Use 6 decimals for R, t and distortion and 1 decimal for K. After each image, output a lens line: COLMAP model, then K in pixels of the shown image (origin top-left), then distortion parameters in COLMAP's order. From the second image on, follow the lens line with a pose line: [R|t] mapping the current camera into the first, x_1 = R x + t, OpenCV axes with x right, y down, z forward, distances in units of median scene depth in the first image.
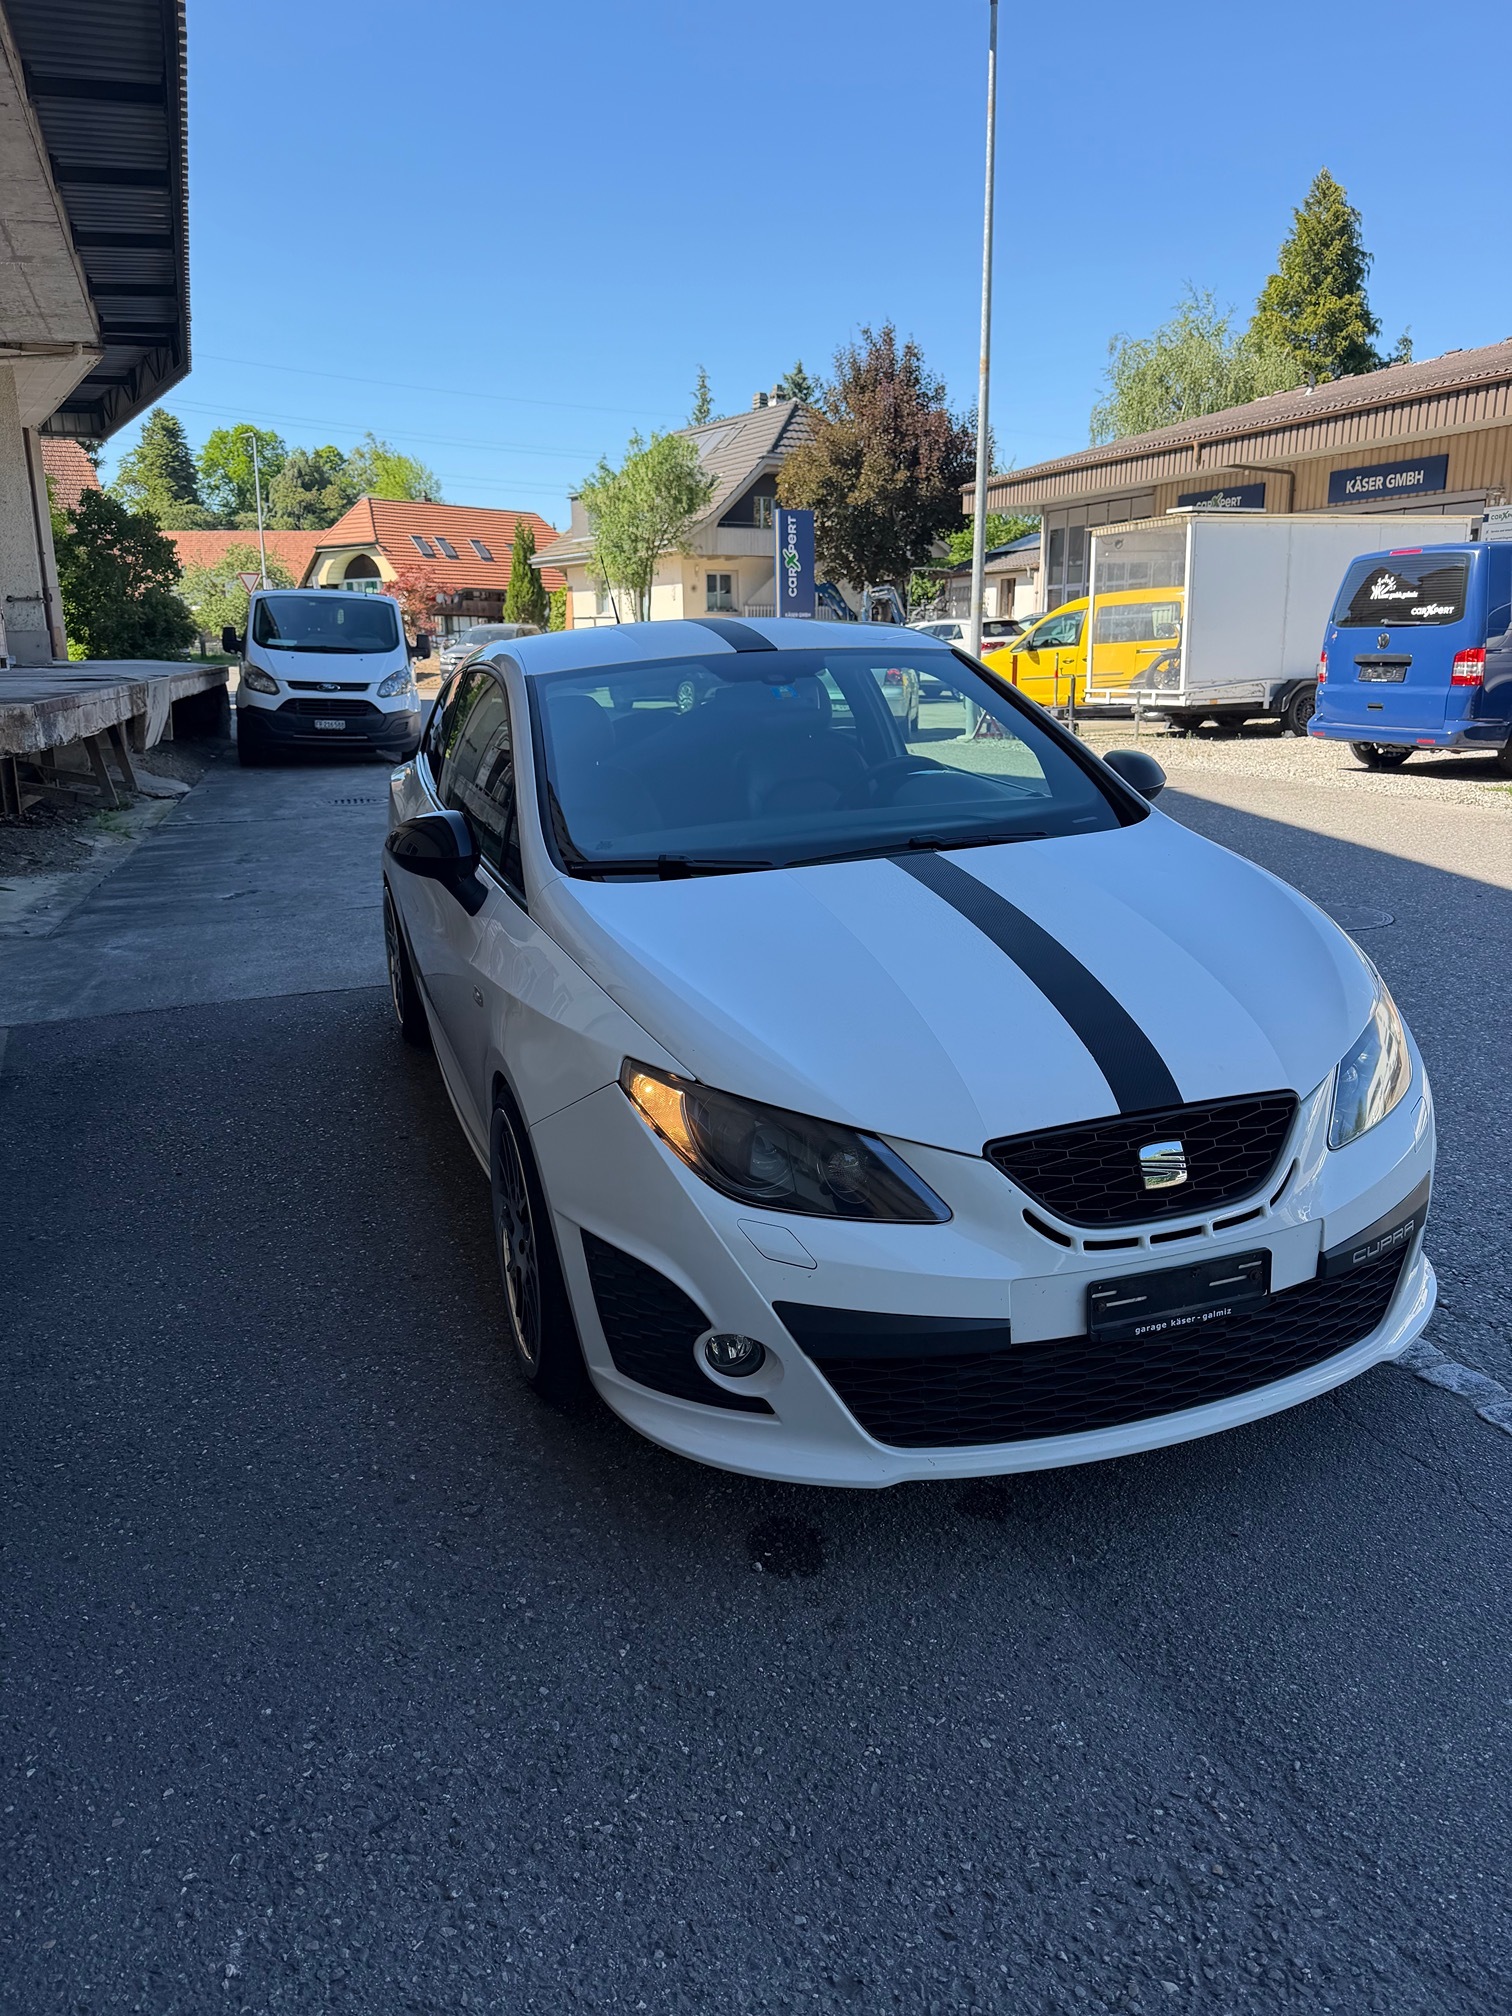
lens RADIAL K [[1445.8, 0, 756.0], [0, 1445.8, 1008.0], [0, 0, 1]] dist [0.032135, -0.055774]
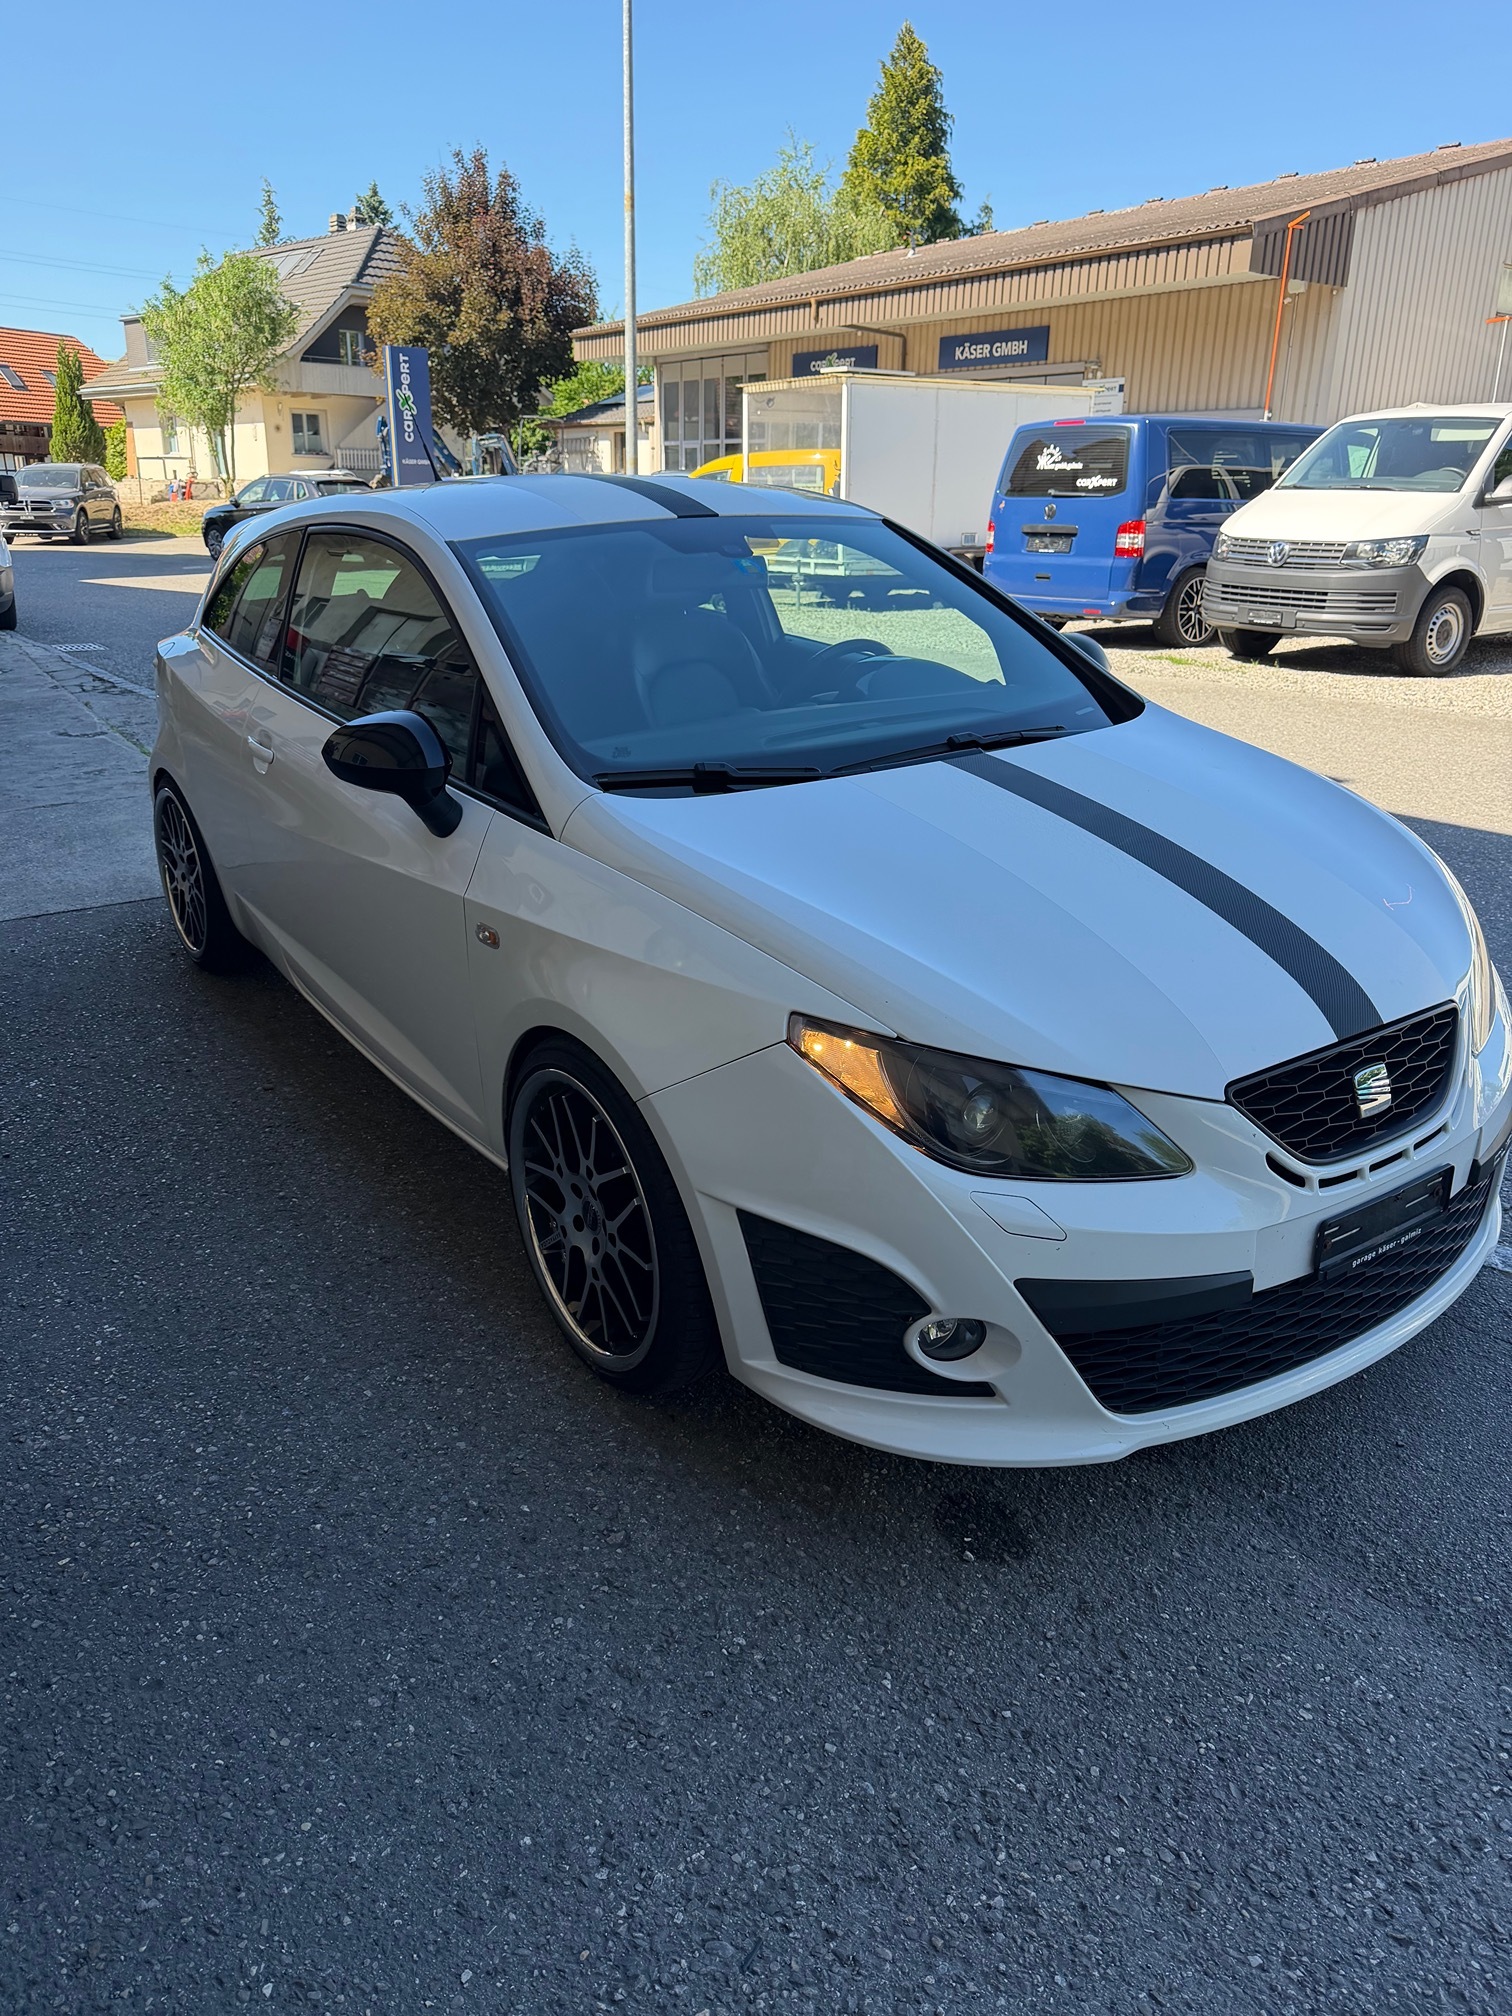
lens RADIAL K [[1443.4, 0, 756.0], [0, 1443.4, 1008.0], [0, 0, 1]] dist [0.019980, -0.036808]
pose [[0.963283, -0.066947, 0.260008, -0.040034], [0.042646, 0.994271, 0.098012, -0.006459], [-0.265080, -0.083325, 0.960619, 0.021560]]
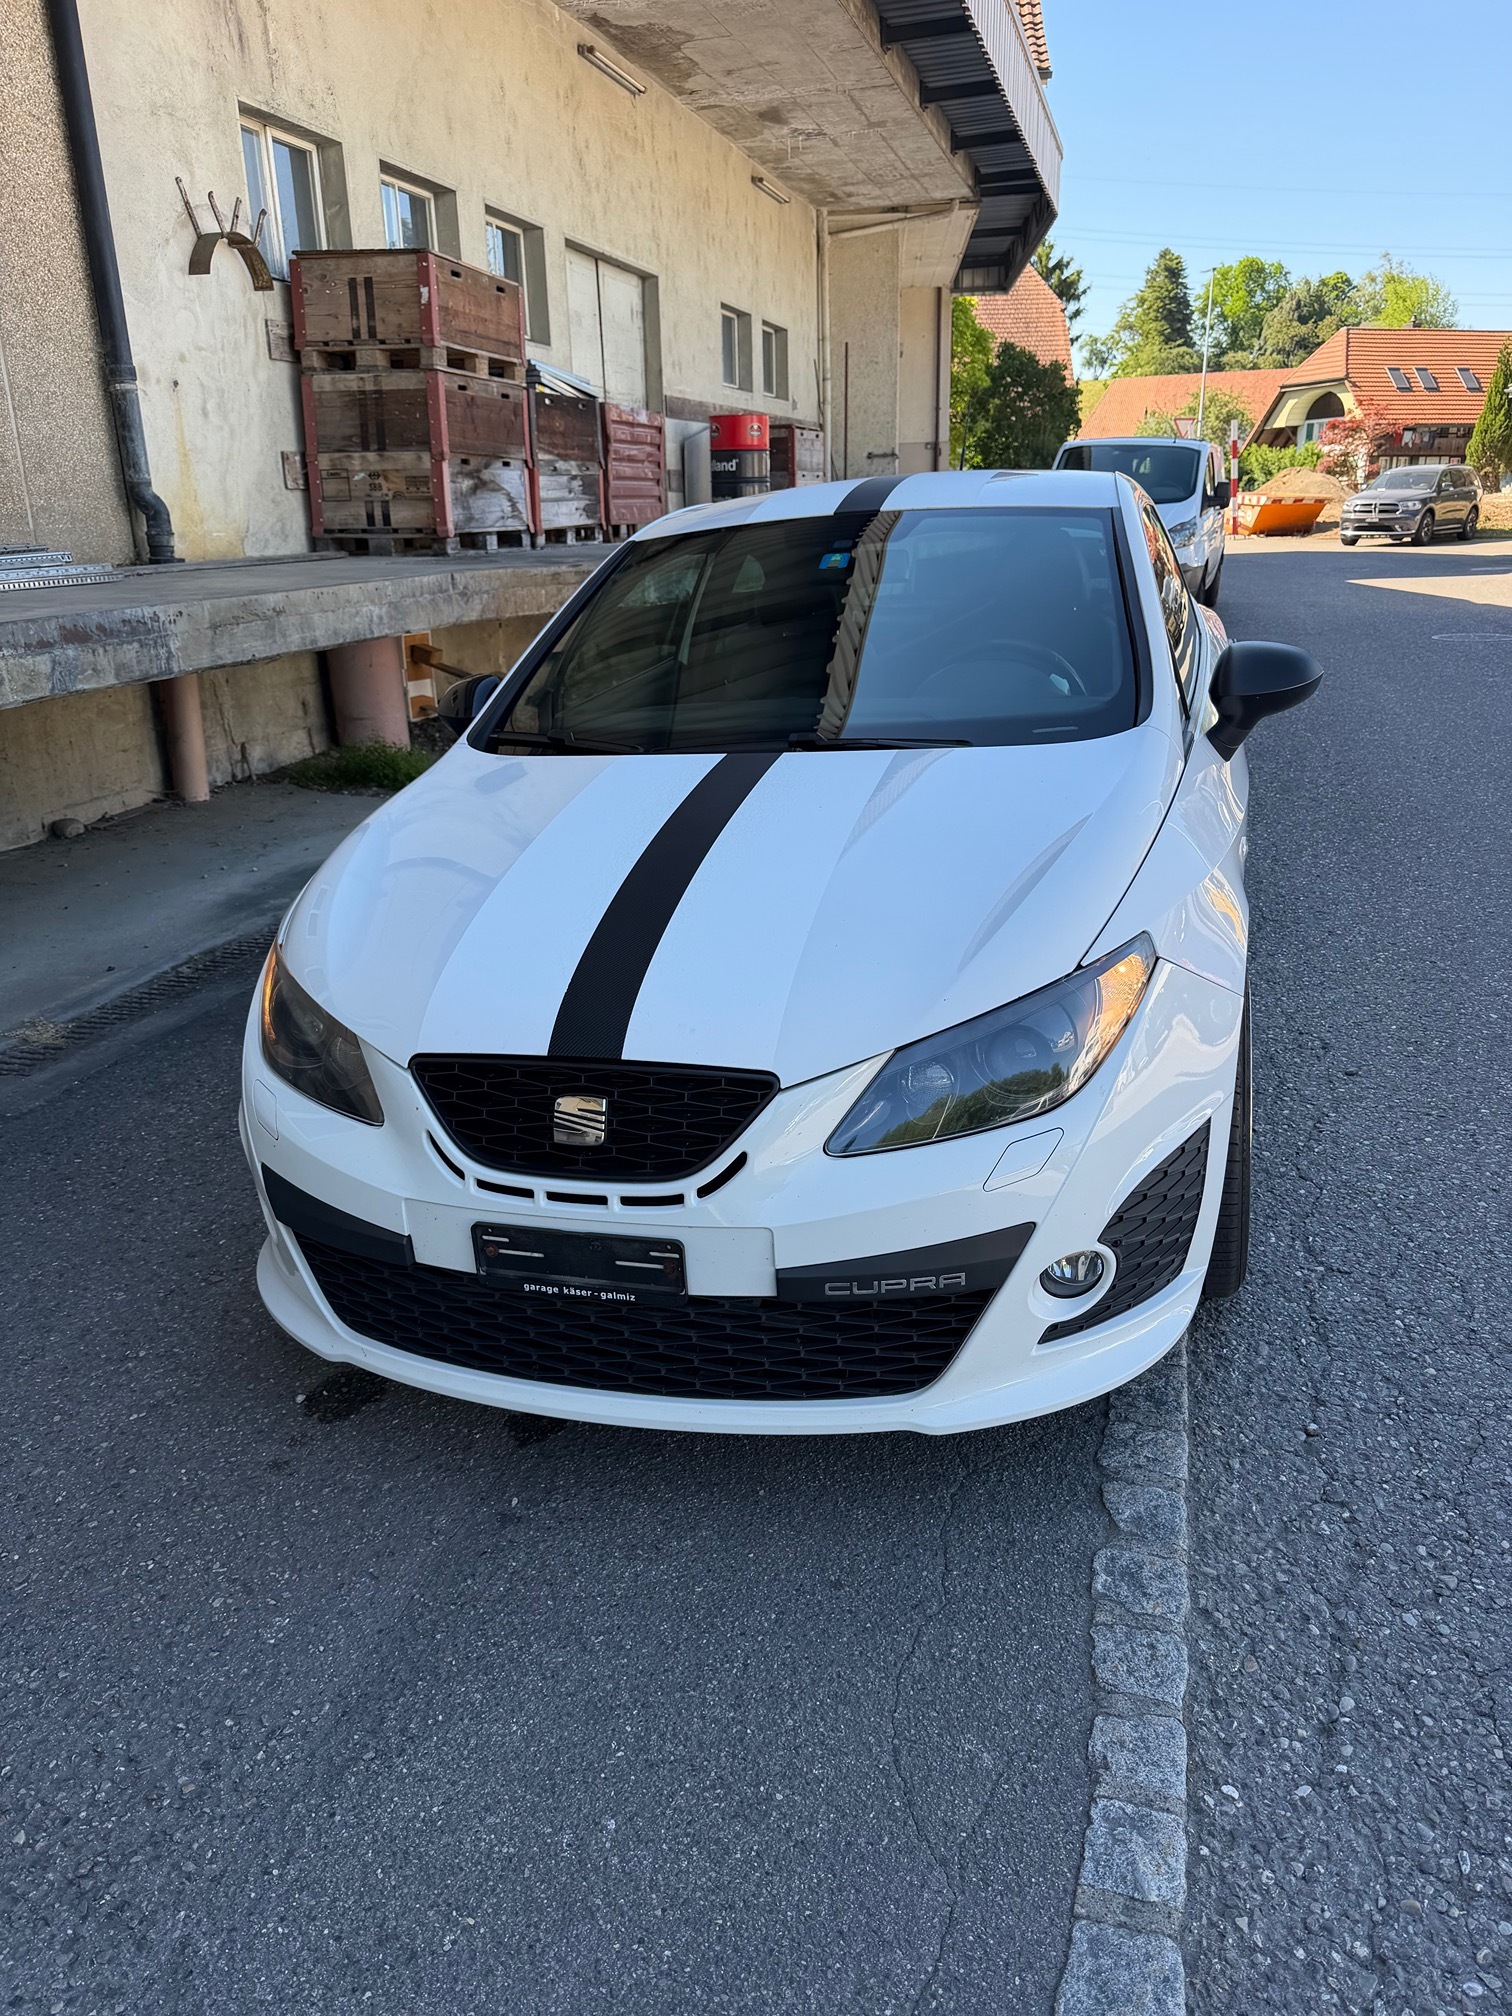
lens RADIAL K [[1445.8, 0, 756.0], [0, 1445.8, 1008.0], [0, 0, 1]] dist [0.032135, -0.055774]
pose [[0.811989, 0.185283, -0.553484, 0.096116], [-0.130999, 0.981936, 0.136529, -0.010931], [0.568783, -0.038355, 0.821593, 0.036689]]
